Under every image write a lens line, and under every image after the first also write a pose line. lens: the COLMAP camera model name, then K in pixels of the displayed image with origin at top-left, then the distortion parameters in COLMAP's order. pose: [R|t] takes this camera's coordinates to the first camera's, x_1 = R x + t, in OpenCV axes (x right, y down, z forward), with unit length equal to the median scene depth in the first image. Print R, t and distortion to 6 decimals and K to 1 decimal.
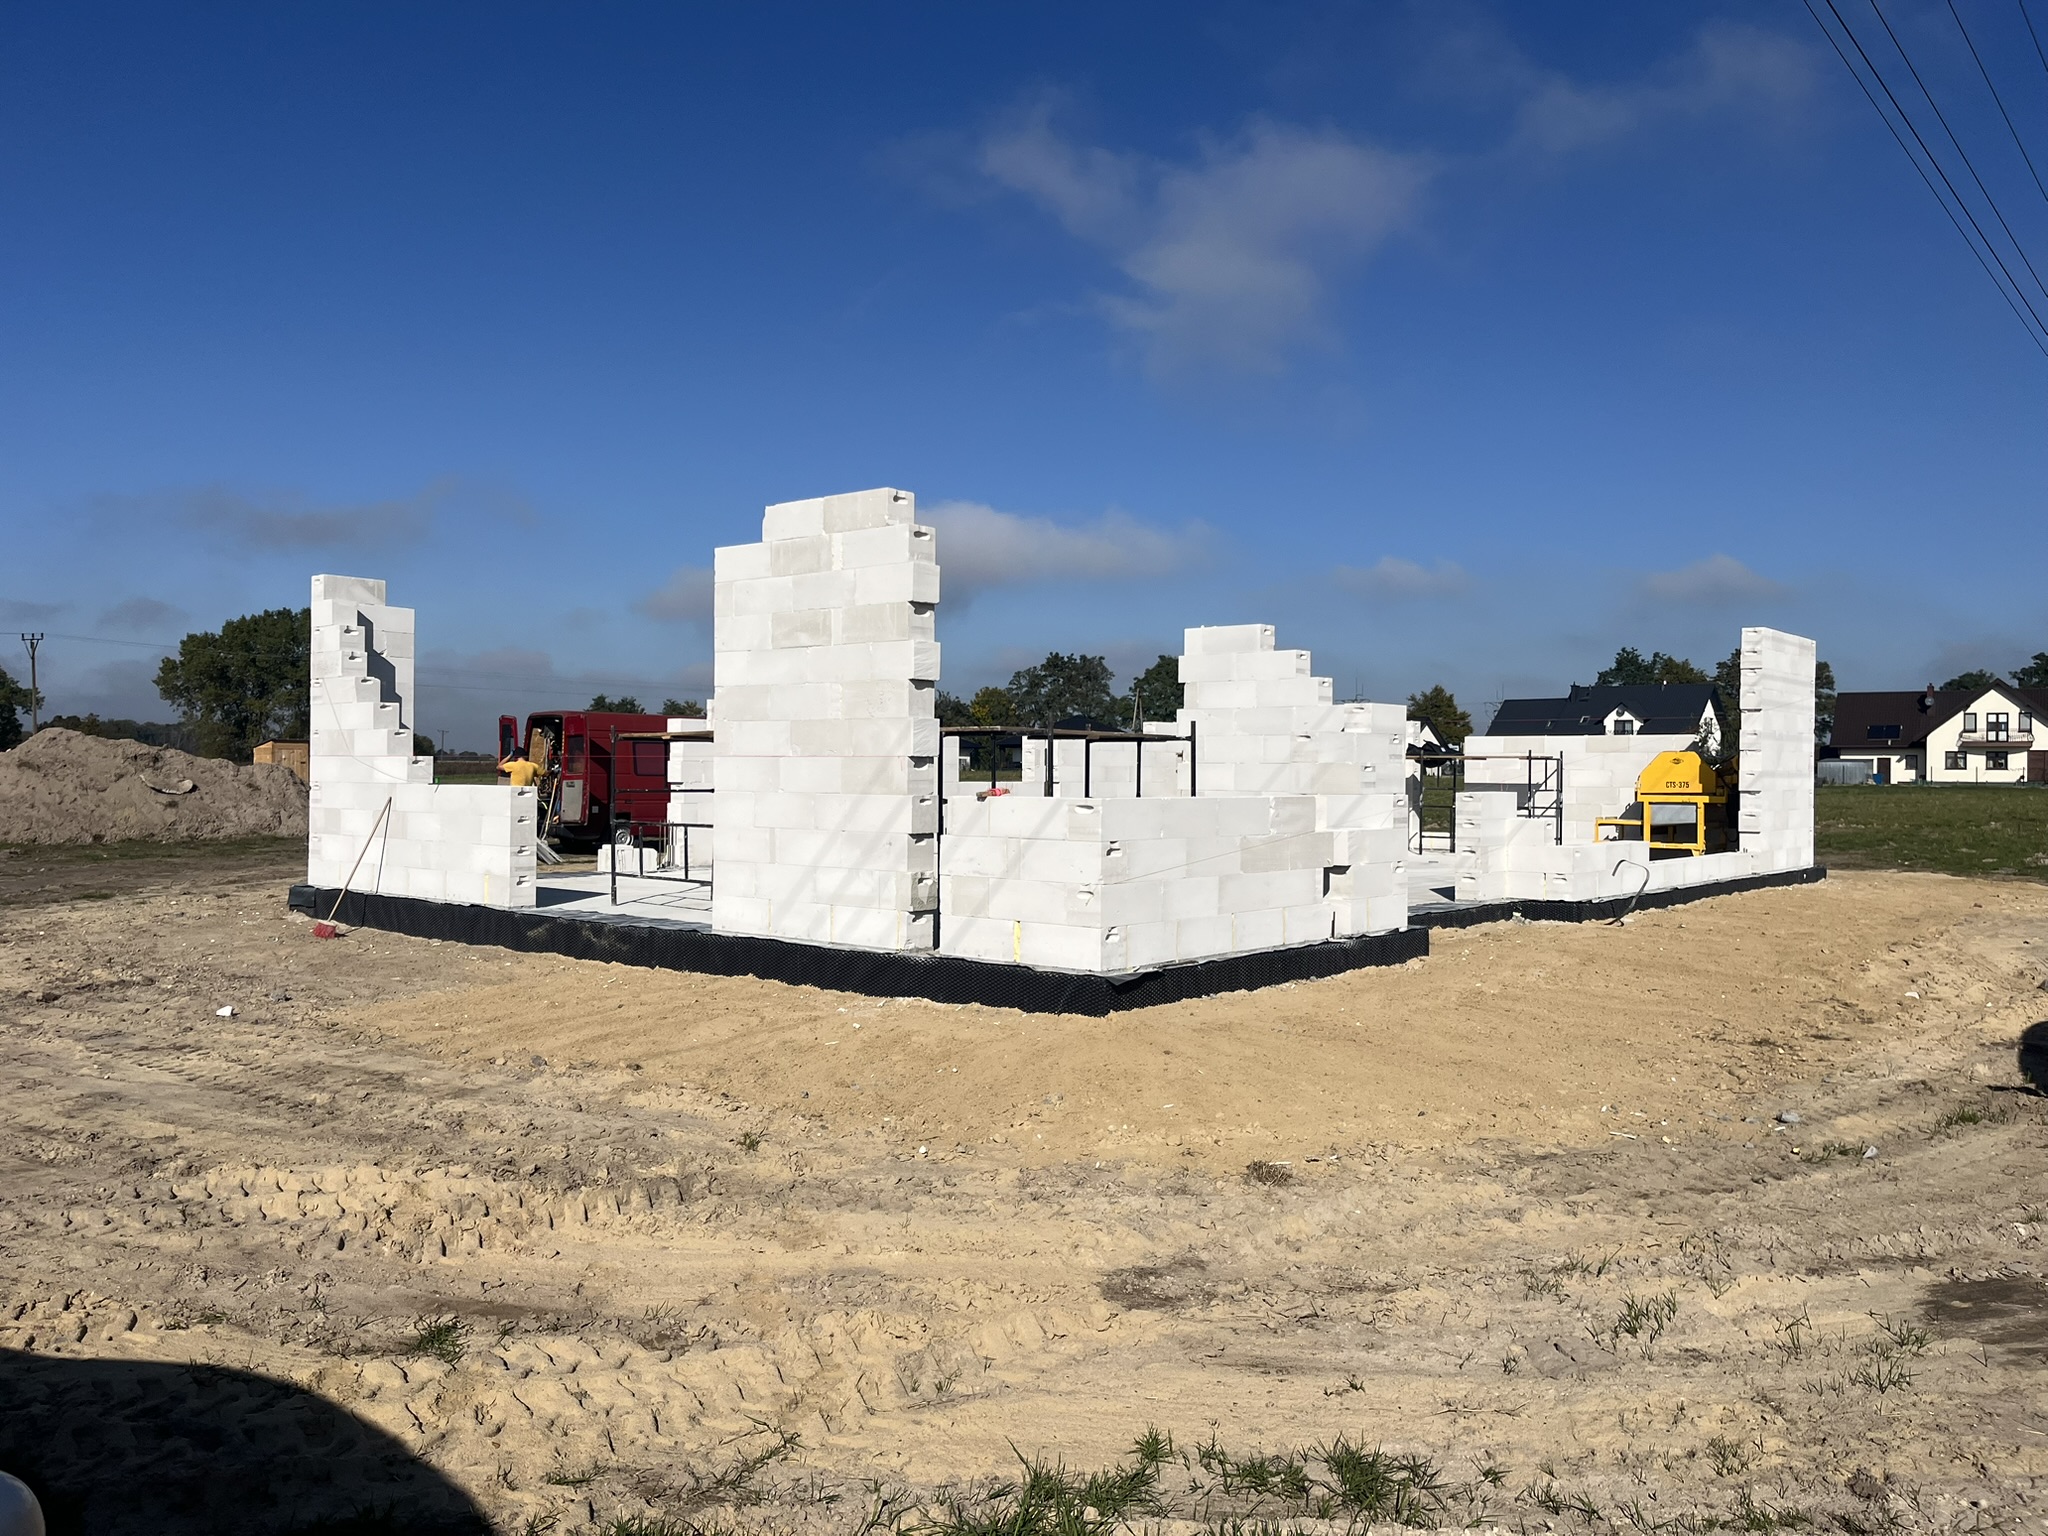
lens RADIAL K [[1510.9, 0, 1024.0], [0, 1510.9, 768.0], [0, 0, 1]] dist [0.090289, 0.000384]
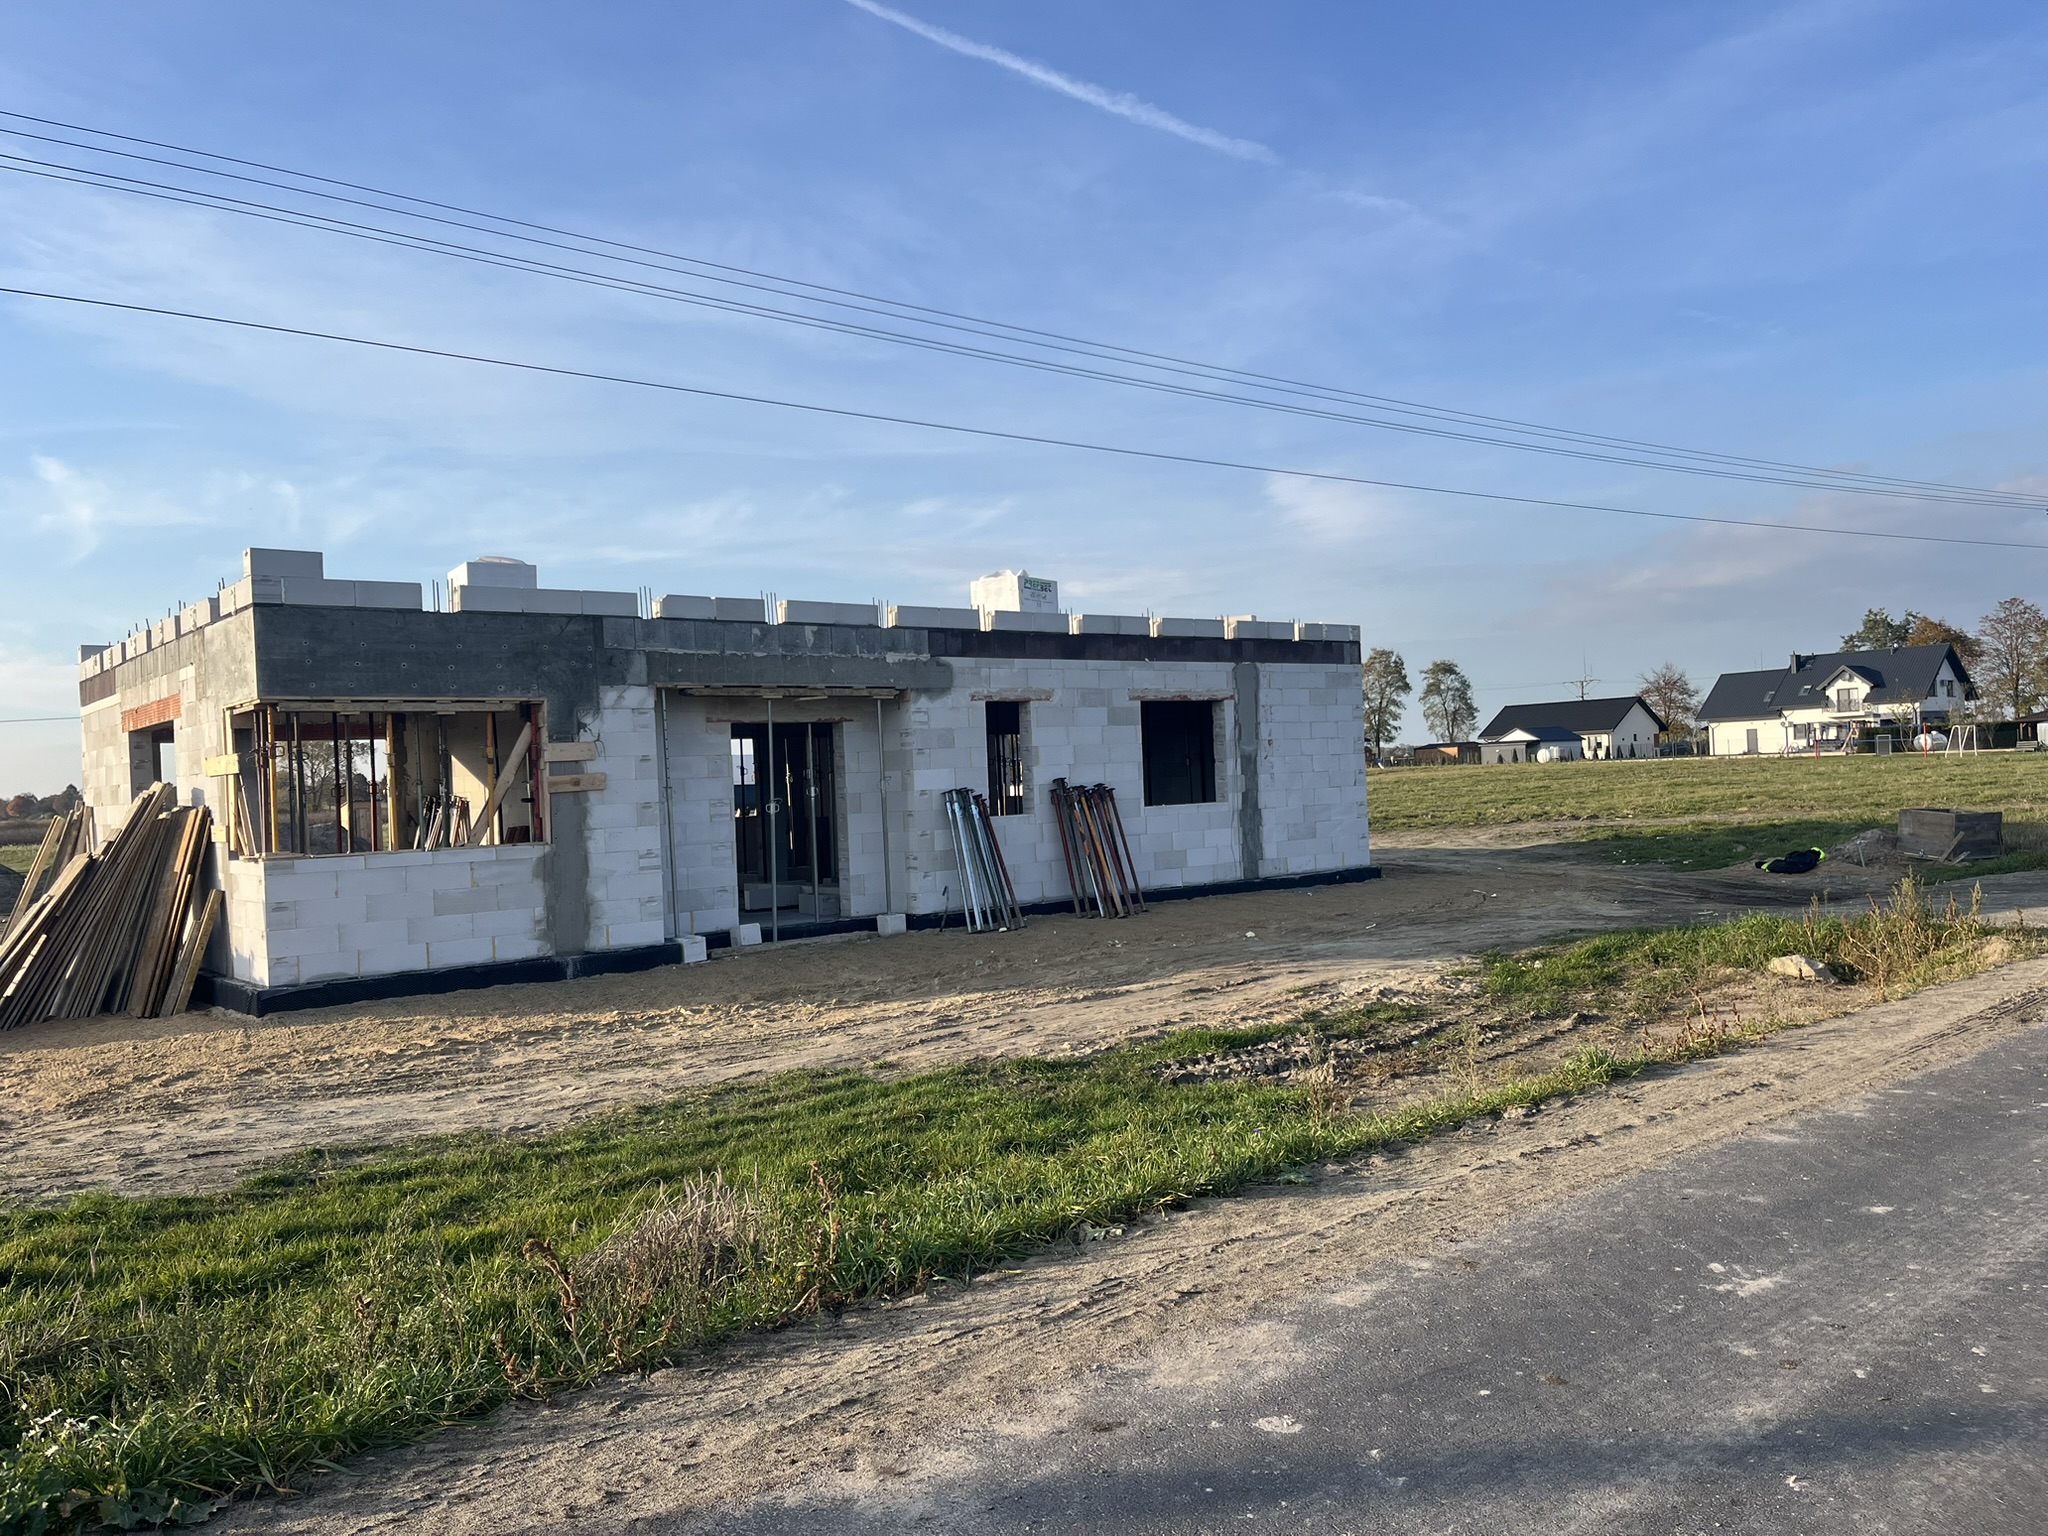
lens RADIAL K [[1508.6, 0, 1017.8], [0, 1508.6, 773.9], [0, 0, 1]] dist [0.084605, -0.111660]
pose [[0.981332, -0.051936, -0.185175, 0.361135], [0.052186, 0.998631, -0.003530, -0.012671], [0.185105, -0.006199, 0.982699, -0.130733]]
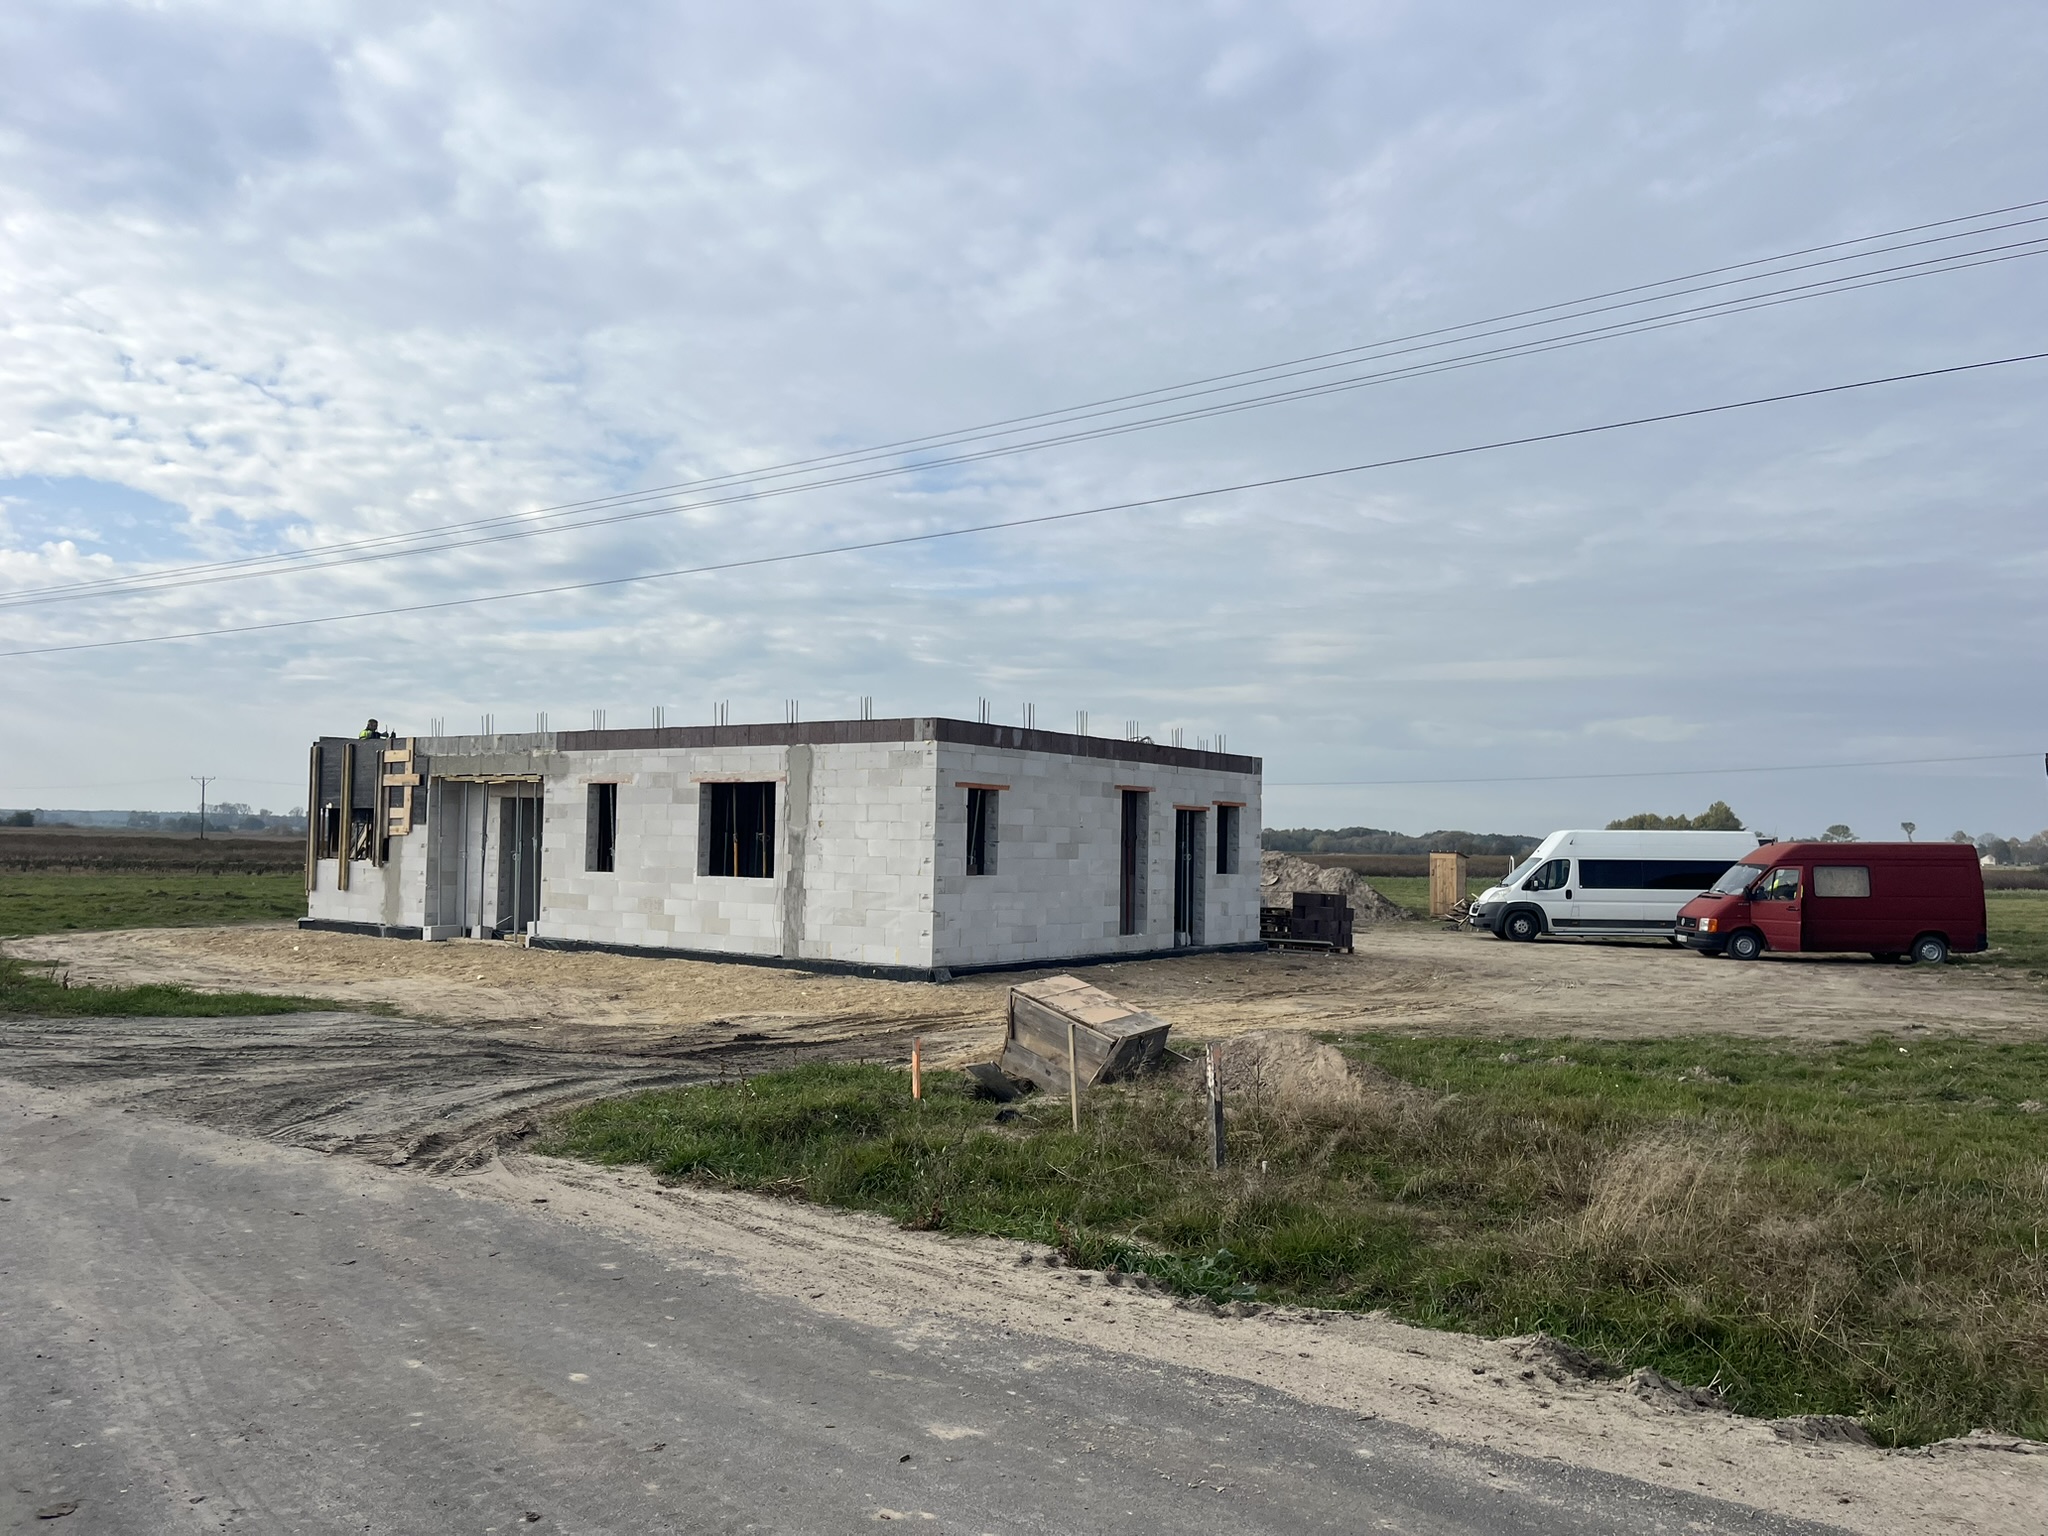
lens RADIAL K [[1508.6, 0, 1017.8], [0, 1508.6, 773.9], [0, 0, 1]] dist [0.084605, -0.111660]
pose [[0.080294, -0.044601, -0.995773, 1.170339], [-0.012803, 0.998870, -0.045772, -0.016510], [0.996689, 0.016424, 0.079632, 0.747601]]
